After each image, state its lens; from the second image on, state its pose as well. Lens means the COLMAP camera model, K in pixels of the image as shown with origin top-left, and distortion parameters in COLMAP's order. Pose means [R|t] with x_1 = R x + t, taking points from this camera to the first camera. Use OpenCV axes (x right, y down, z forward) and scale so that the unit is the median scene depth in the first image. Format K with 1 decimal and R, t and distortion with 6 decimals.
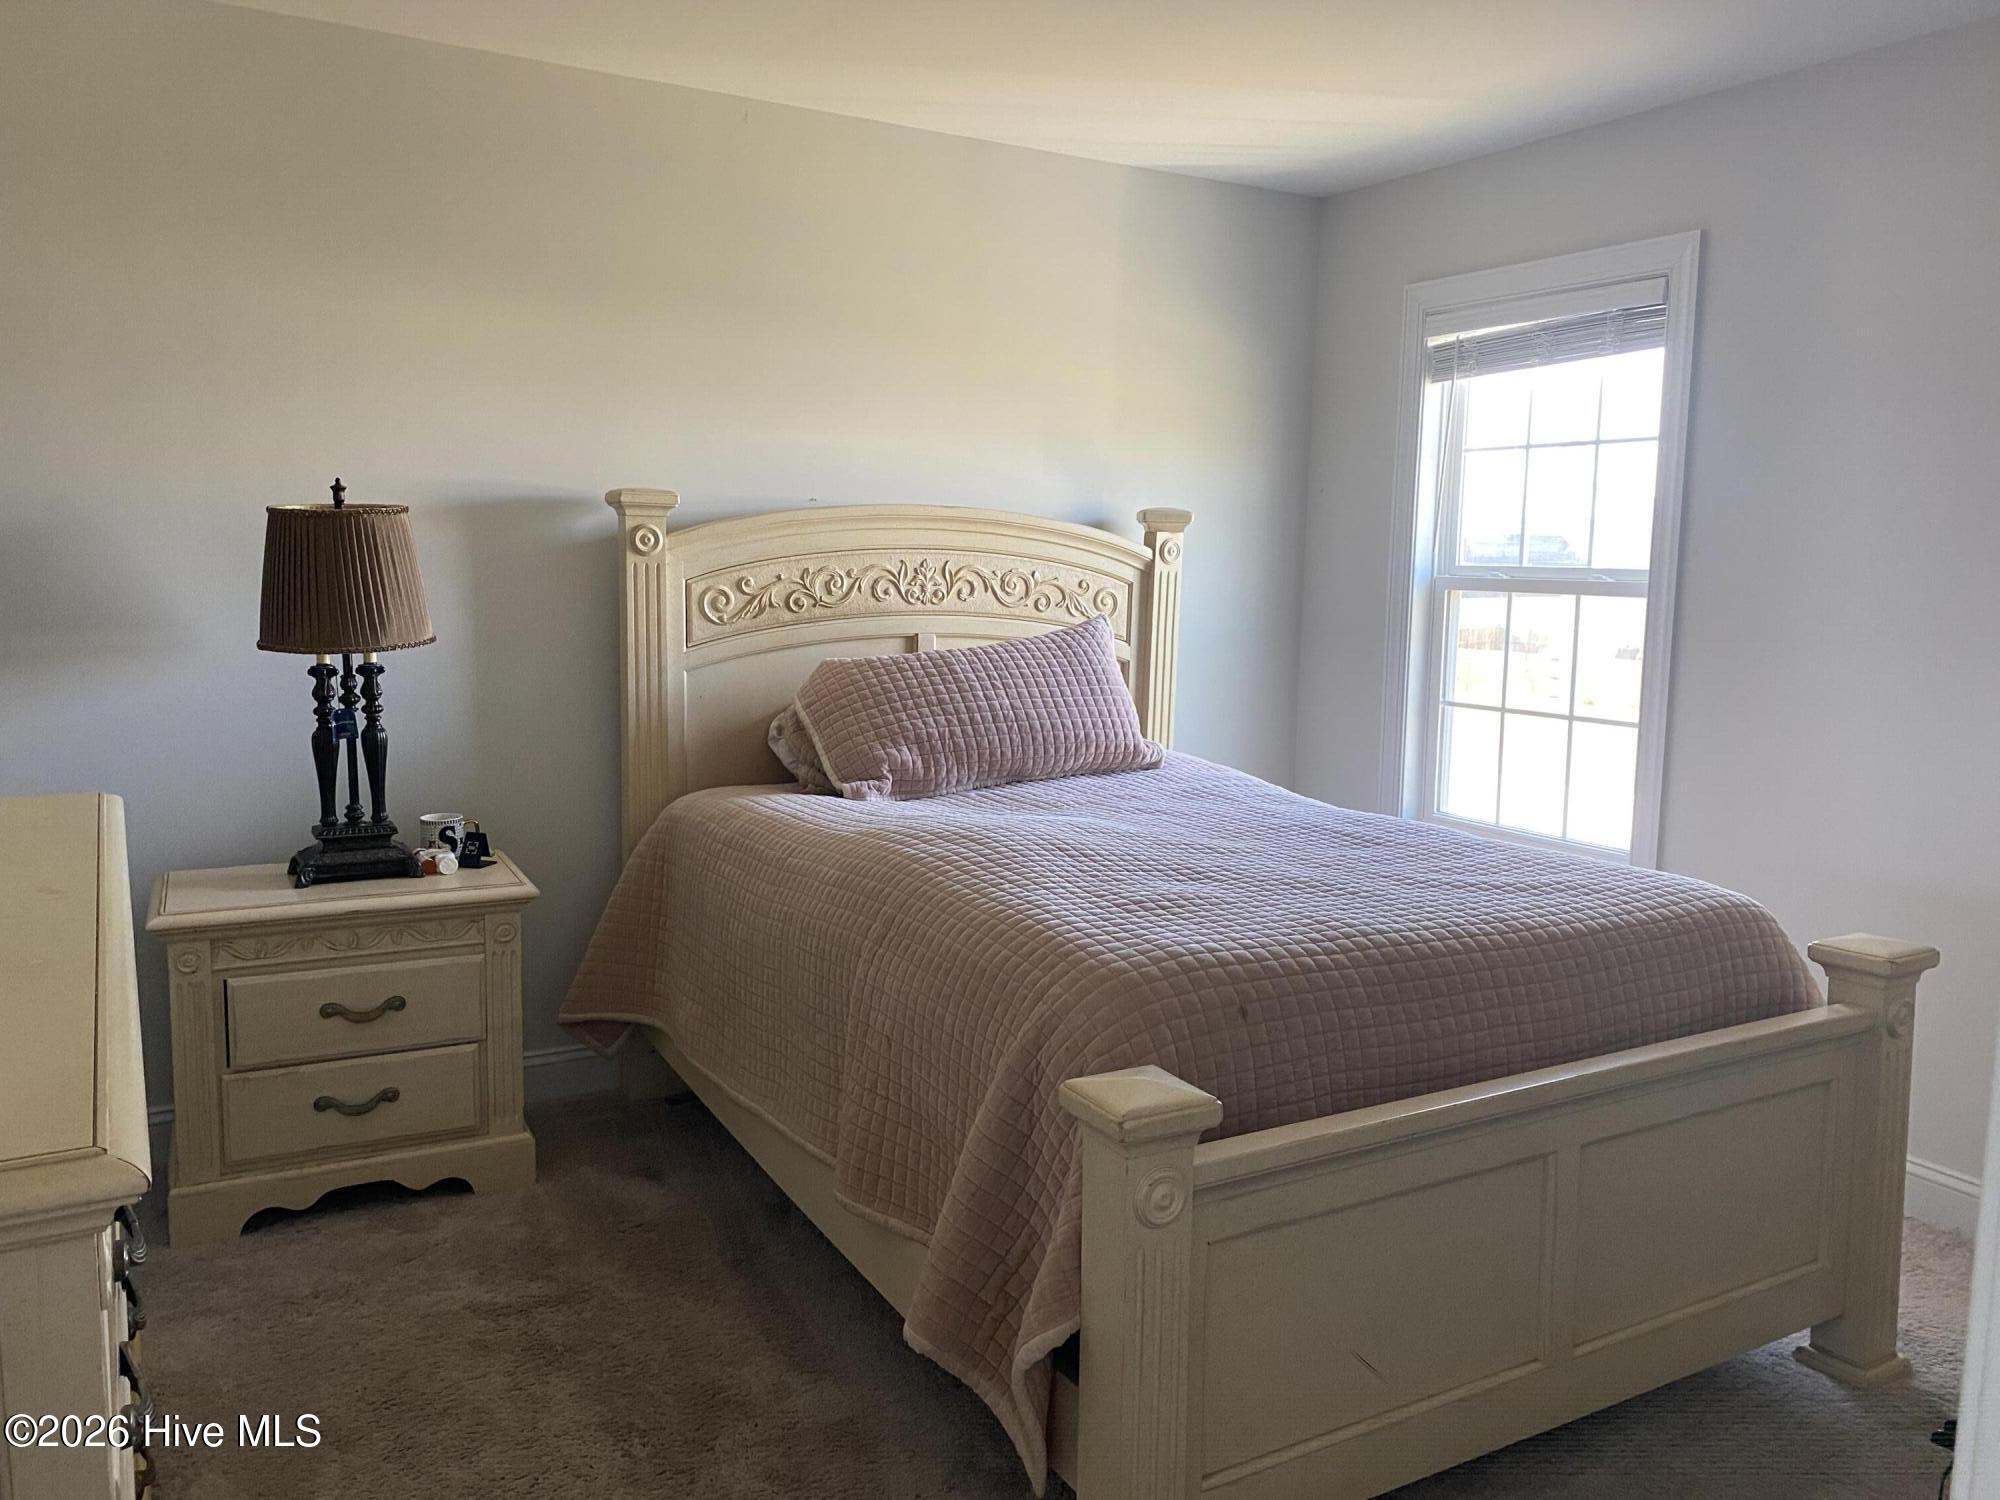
lens RADIAL K [[1523.8, 0, 1000.0], [0, 1523.8, 750.0], [0, 0, 1]] dist [0.002979, 0.002019]
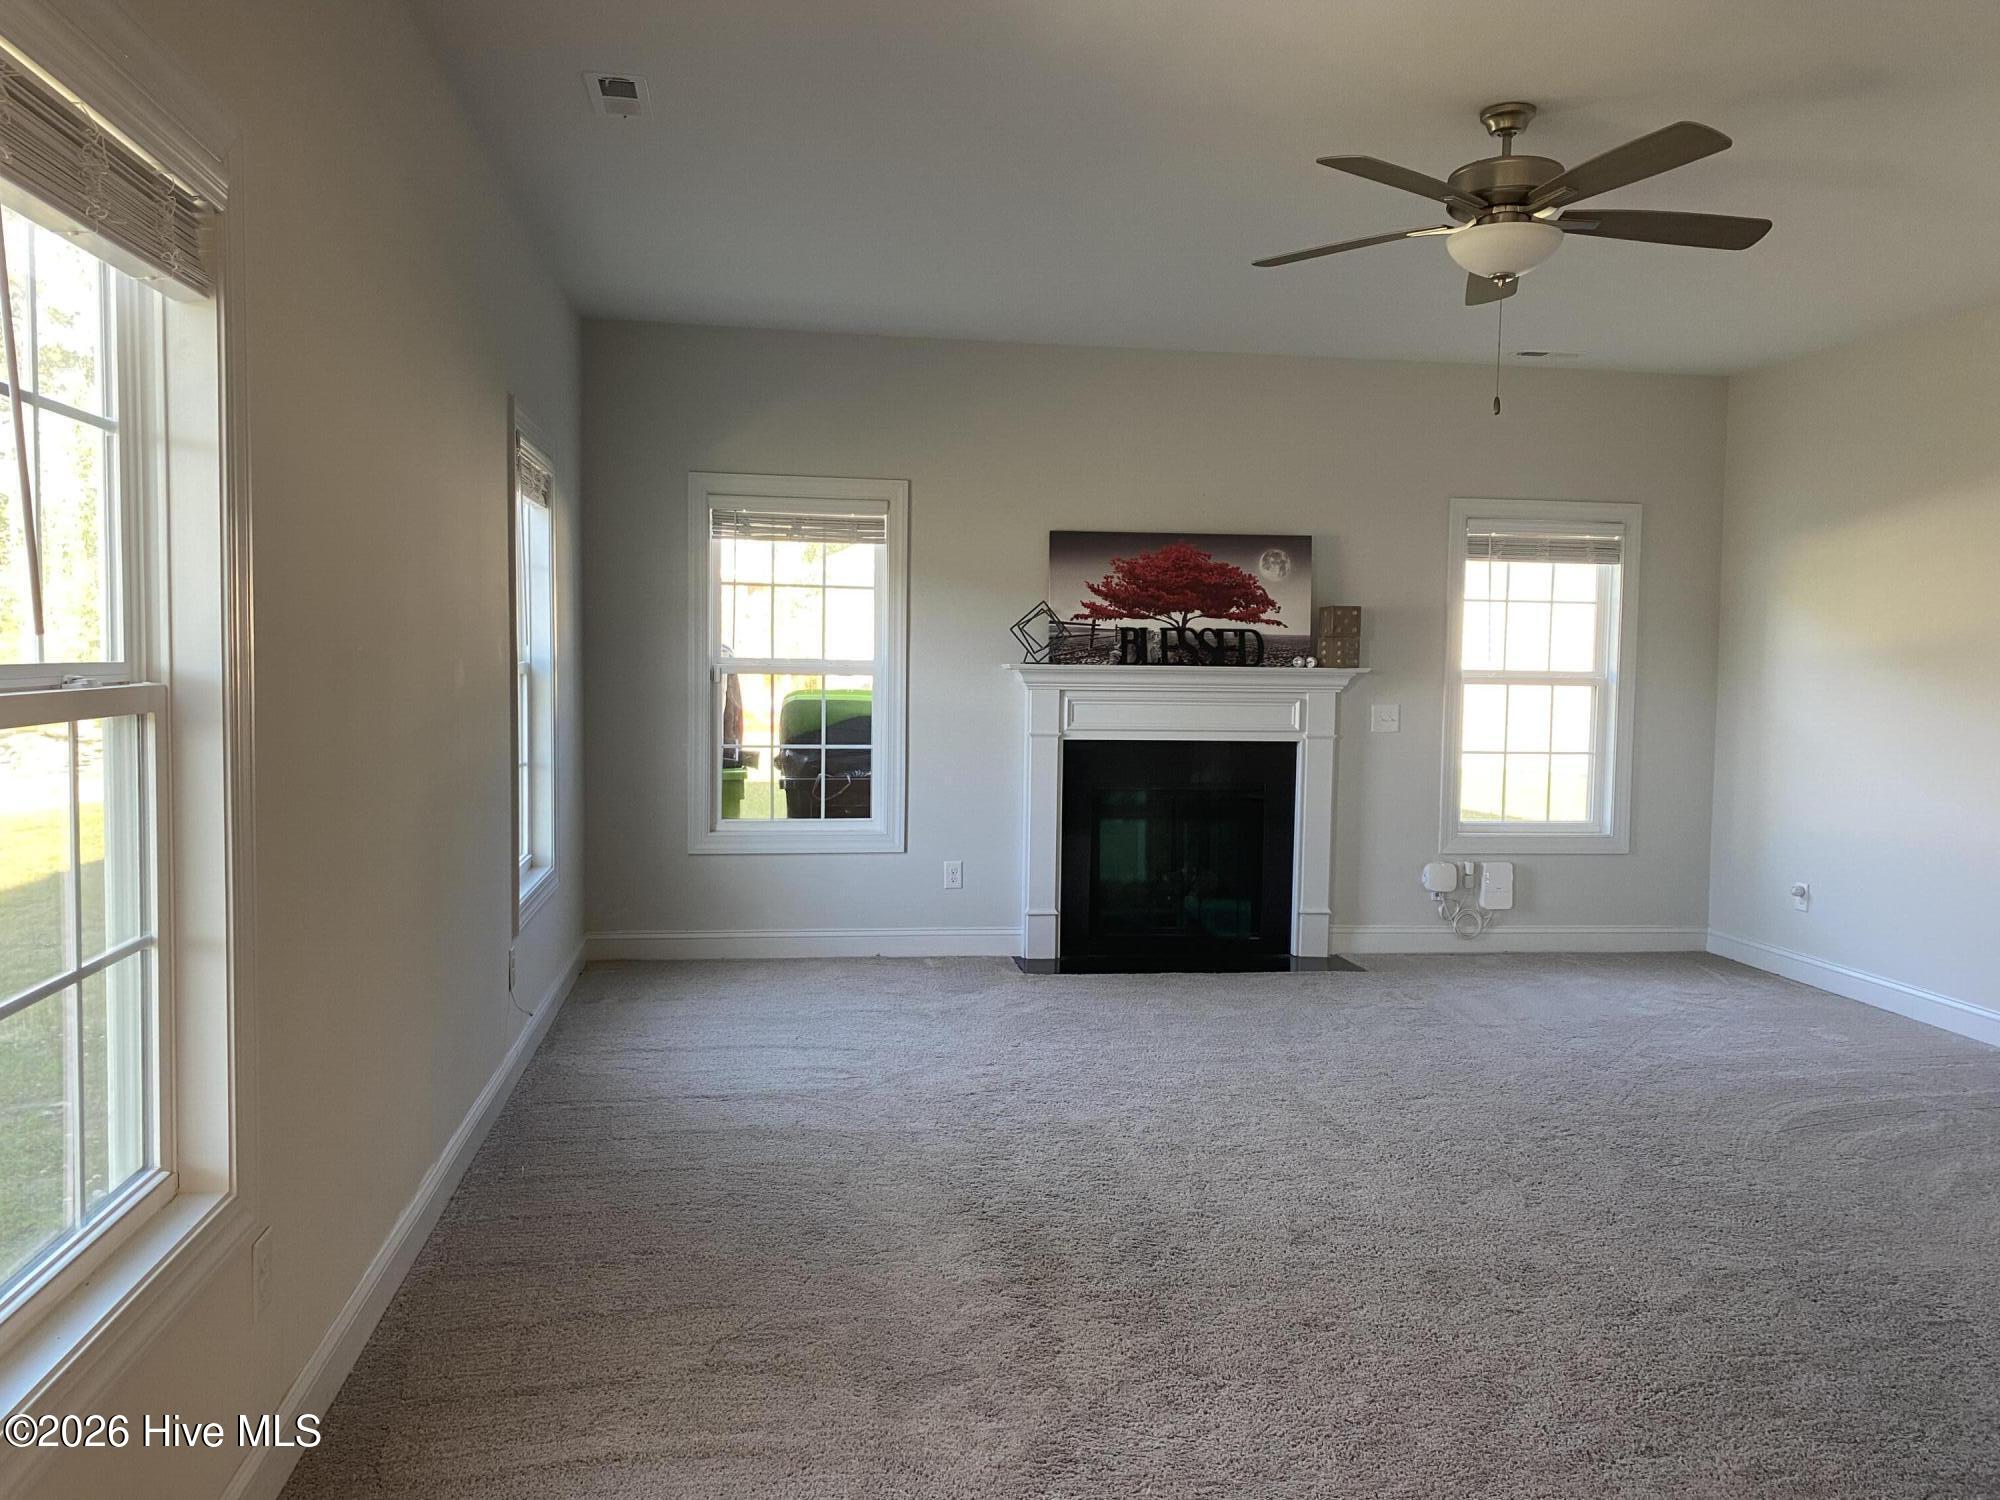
lens RADIAL K [[1523.8, 0, 1000.0], [0, 1523.8, 750.0], [0, 0, 1]] dist [0.002979, 0.002019]
pose [[0.361411, -0.068549, 0.929883, -1.552473], [0.106493, 0.993803, 0.031871, -0.152263], [-0.926305, 0.087508, 0.366471, 0.938015]]
